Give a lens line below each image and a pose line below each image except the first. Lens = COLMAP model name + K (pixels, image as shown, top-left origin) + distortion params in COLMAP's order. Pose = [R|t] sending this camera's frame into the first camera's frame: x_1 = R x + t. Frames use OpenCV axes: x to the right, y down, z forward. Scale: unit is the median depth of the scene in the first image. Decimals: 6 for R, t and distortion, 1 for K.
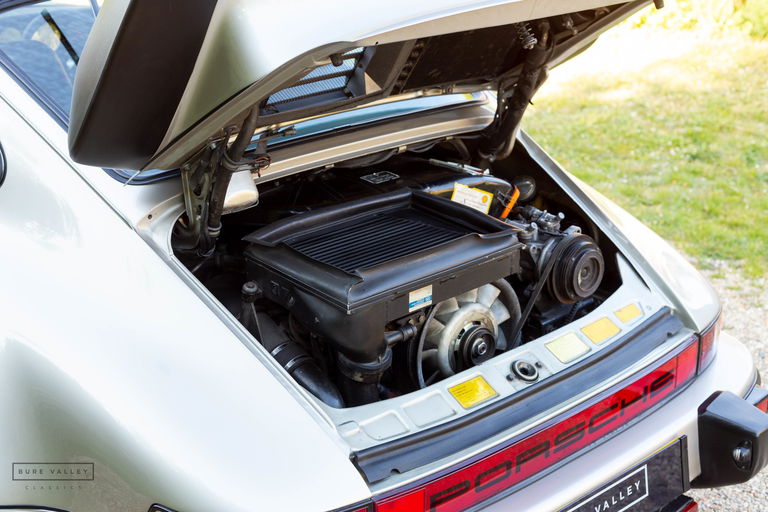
lens RADIAL K [[1187.1, 0, 384.0], [0, 1187.1, 256.0], [0, 0, 1]] dist [-0.004298, 0.060020]
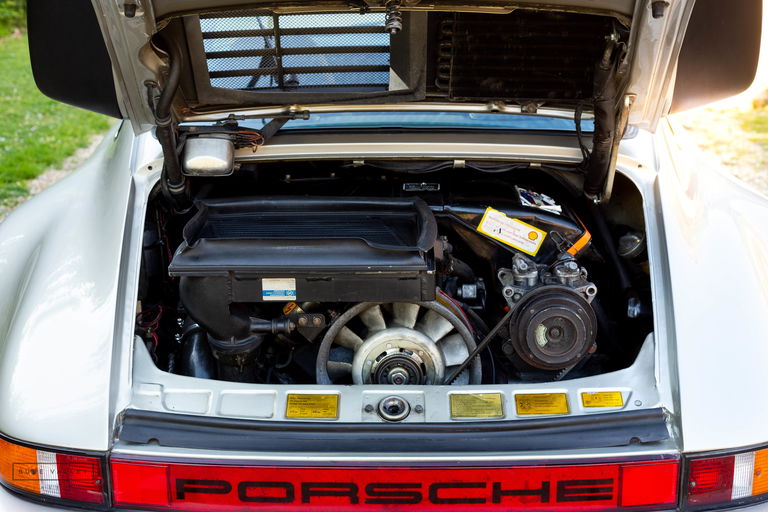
lens RADIAL K [[1187.1, 0, 384.0], [0, 1187.1, 256.0], [0, 0, 1]] dist [-0.004298, 0.060020]
pose [[0.723782, 0.193016, -0.662484, 0.646589], [-0.244407, 0.969550, 0.015460, -0.022643], [0.645295, 0.150726, 0.748917, 0.315419]]
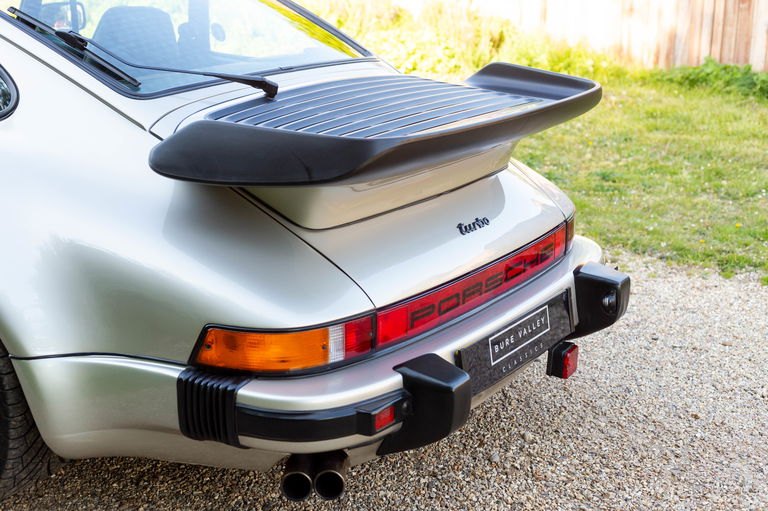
lens RADIAL K [[1187.1, 0, 384.0], [0, 1187.1, 255.5], [0, 0, 1]] dist [-0.004298, 0.060020]
pose [[0.972417, -0.058113, 0.225893, -0.238063], [0.077145, 0.994092, -0.076352, 0.202136], [-0.220122, 0.091673, 0.971155, -0.224811]]
